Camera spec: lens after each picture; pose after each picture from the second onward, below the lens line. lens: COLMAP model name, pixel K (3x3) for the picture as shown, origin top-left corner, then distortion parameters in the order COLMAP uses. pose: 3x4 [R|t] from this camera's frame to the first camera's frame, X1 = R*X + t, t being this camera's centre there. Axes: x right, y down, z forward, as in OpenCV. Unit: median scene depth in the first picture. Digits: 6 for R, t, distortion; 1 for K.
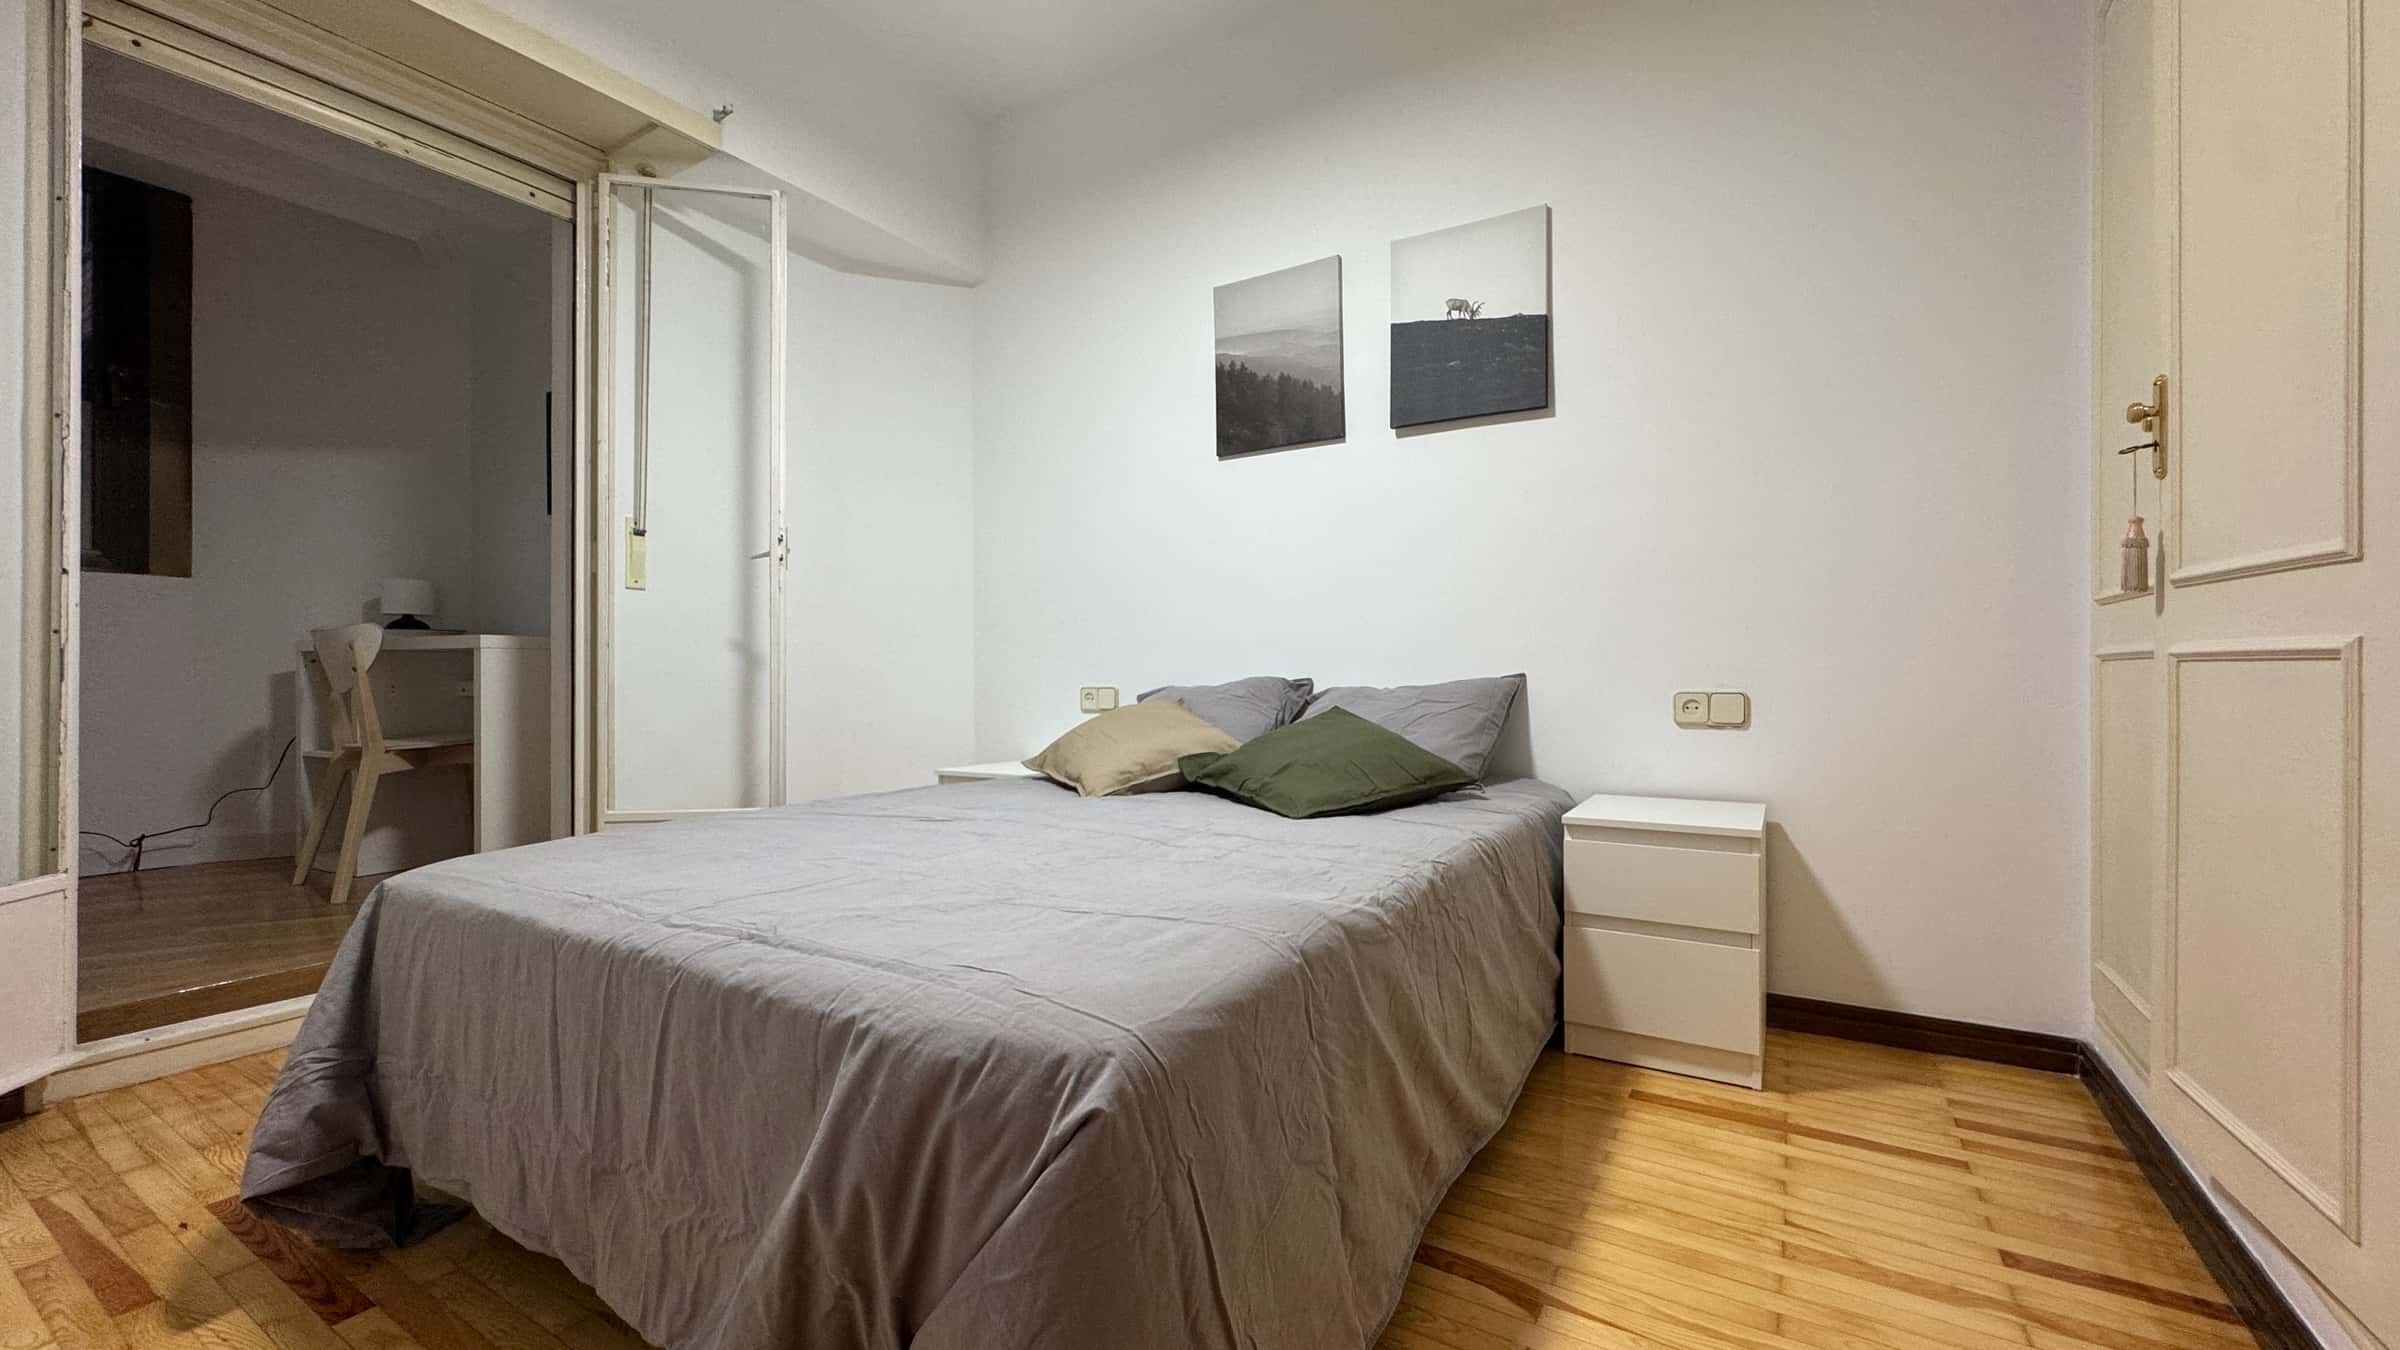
lens RADIAL K [[969.3, 0, 1200.0], [0, 969.3, 675.0], [0, 0, 1]] dist [0.001076, 0.000190]
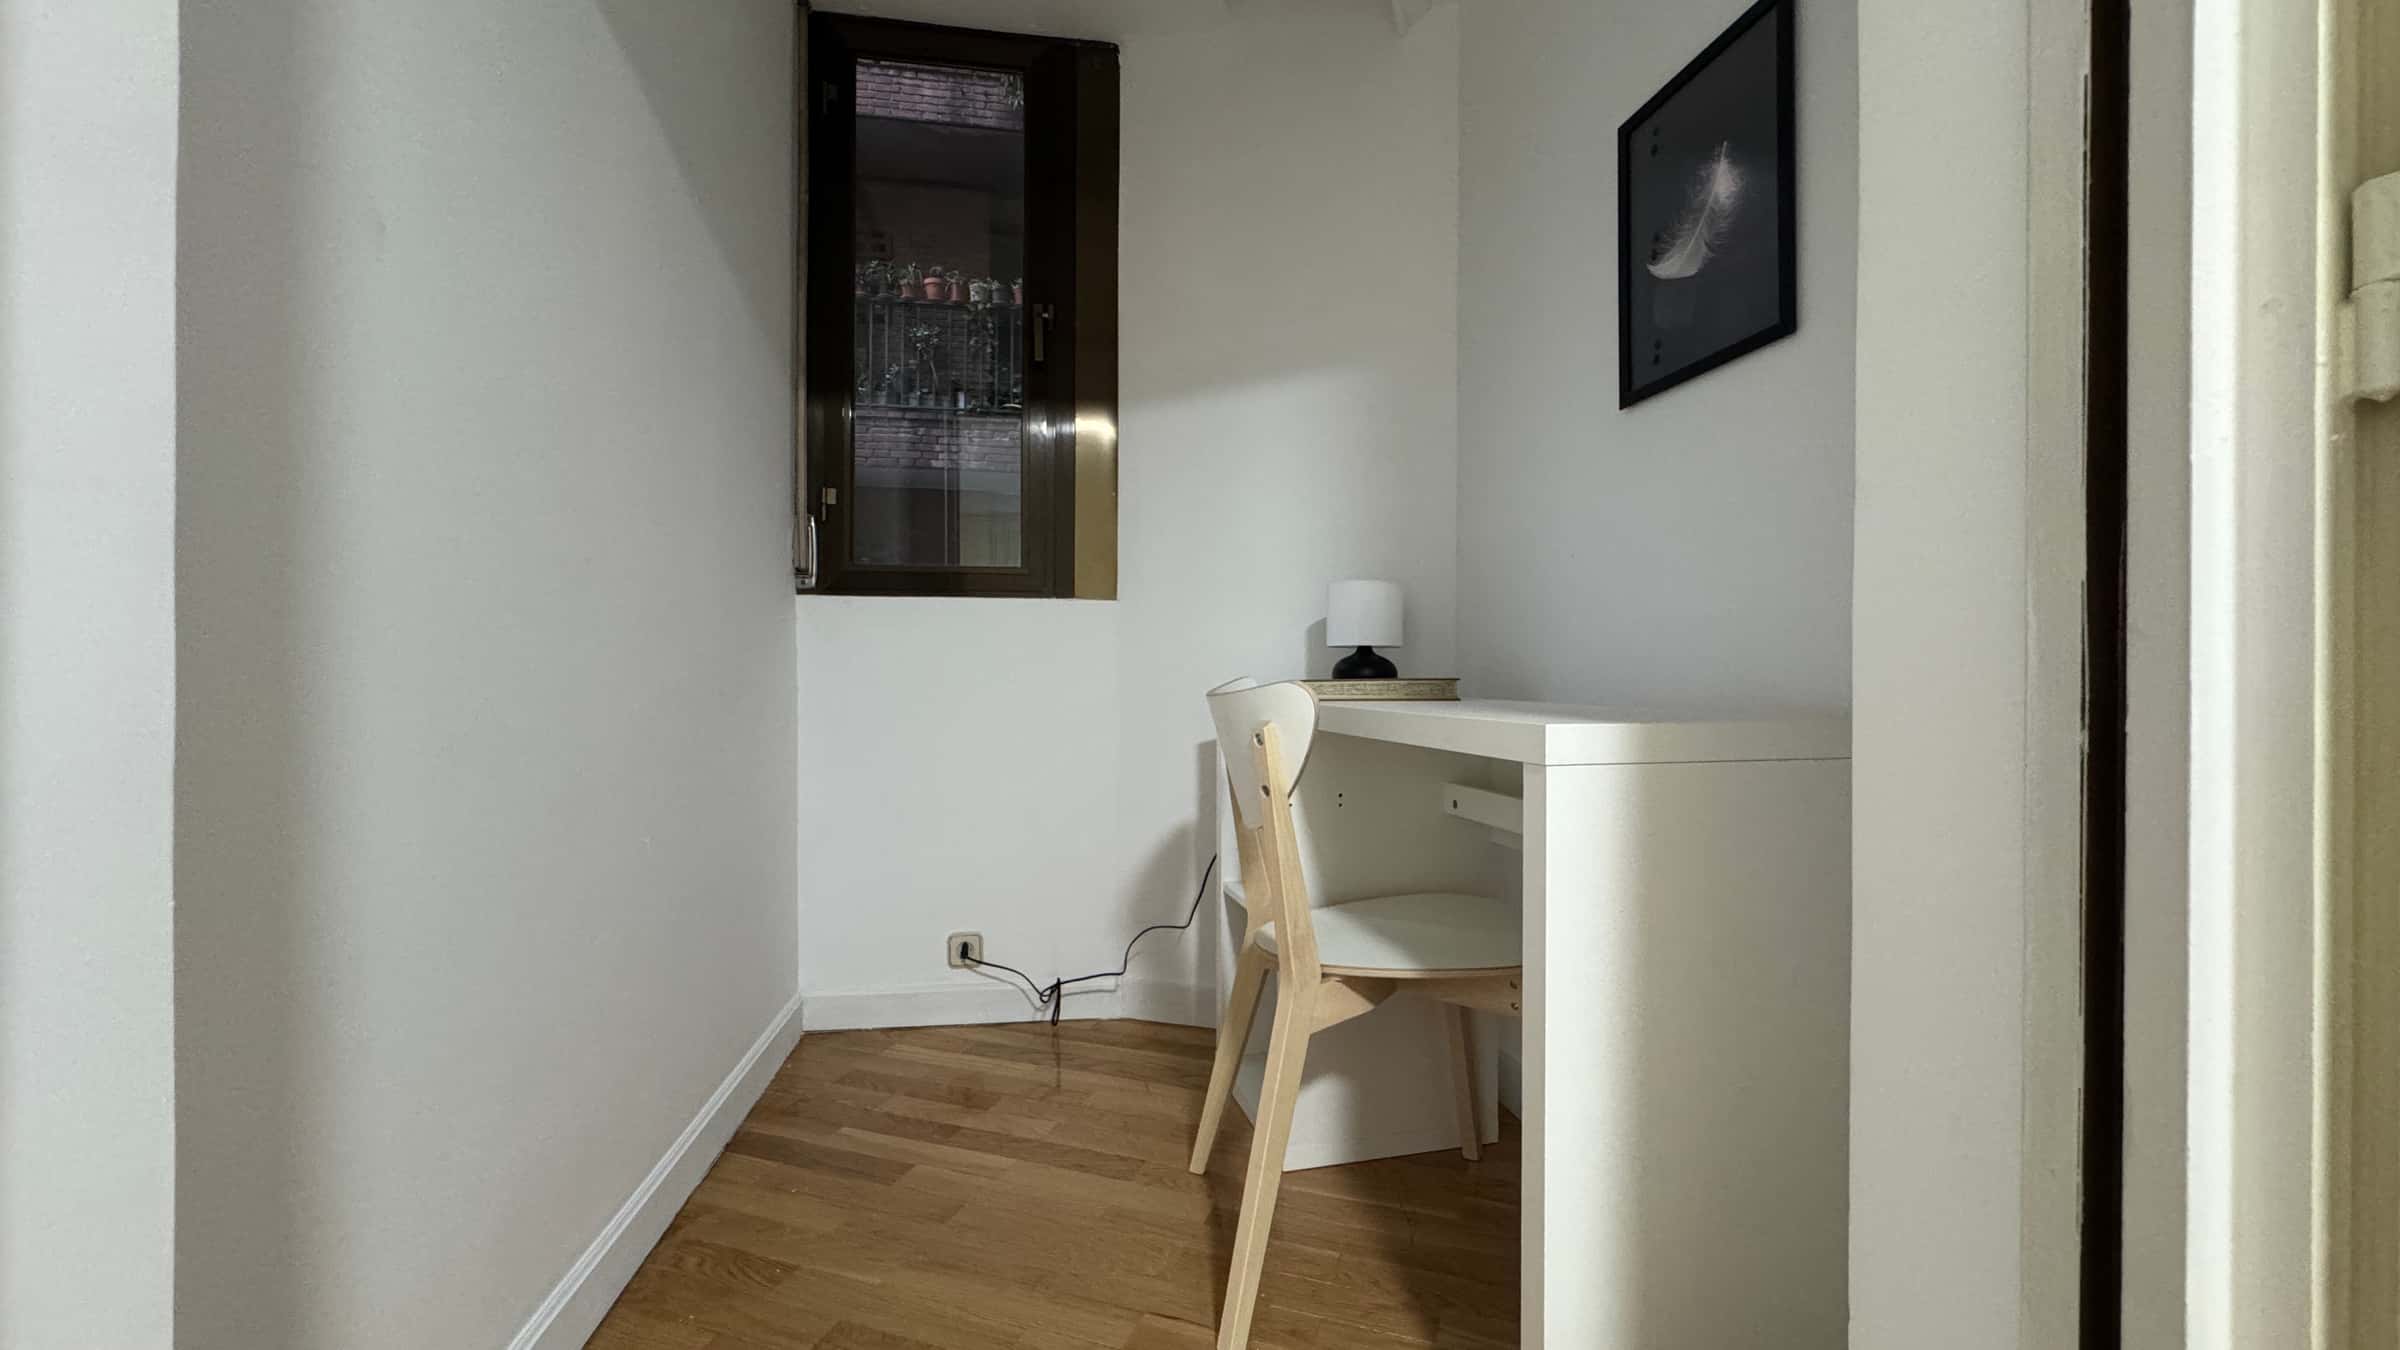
lens RADIAL K [[969.3, 0, 1200.0], [0, 969.3, 675.0], [0, 0, 1]] dist [0.001076, 0.000190]
pose [[0.659631, -0.001098, -0.751589, -0.181555], [-0.003266, 0.999985, -0.004327, -0.016867], [0.751583, 0.005309, 0.659617, 0.221390]]
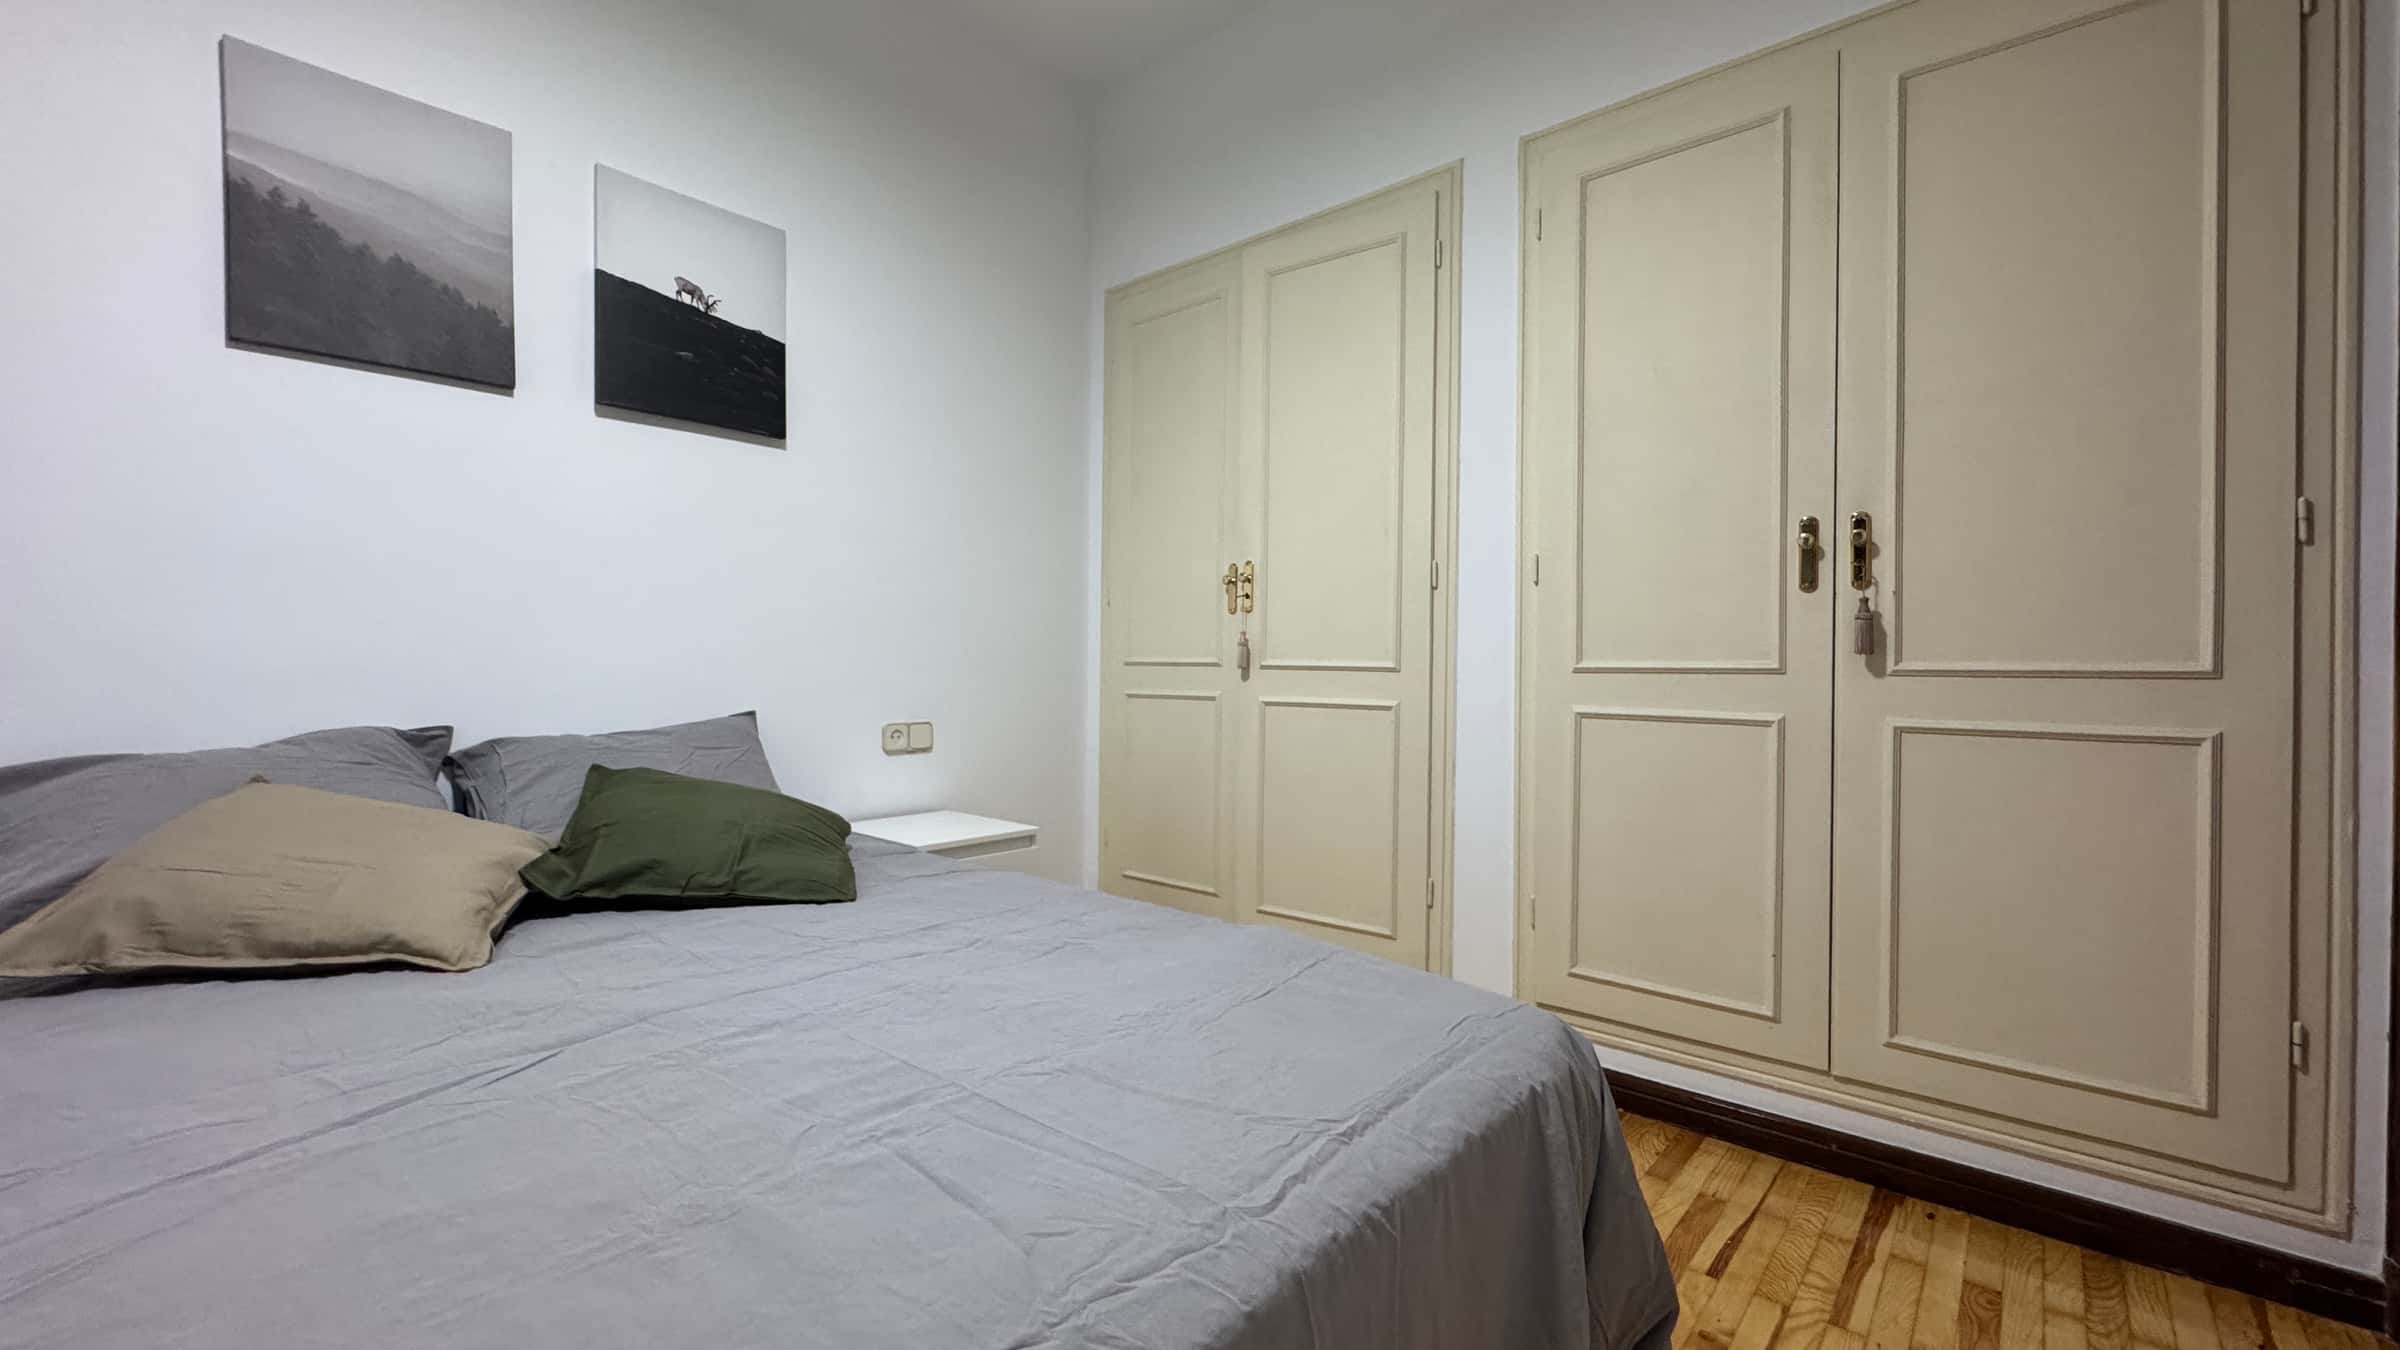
lens RADIAL K [[969.3, 0, 1200.0], [0, 969.3, 675.0], [0, 0, 1]] dist [0.001076, 0.000190]
pose [[0.160508, -0.004455, 0.987024, -0.582174], [-0.008187, 0.999949, 0.005845, -0.050335], [-0.987001, -0.009019, 0.160463, 0.458023]]
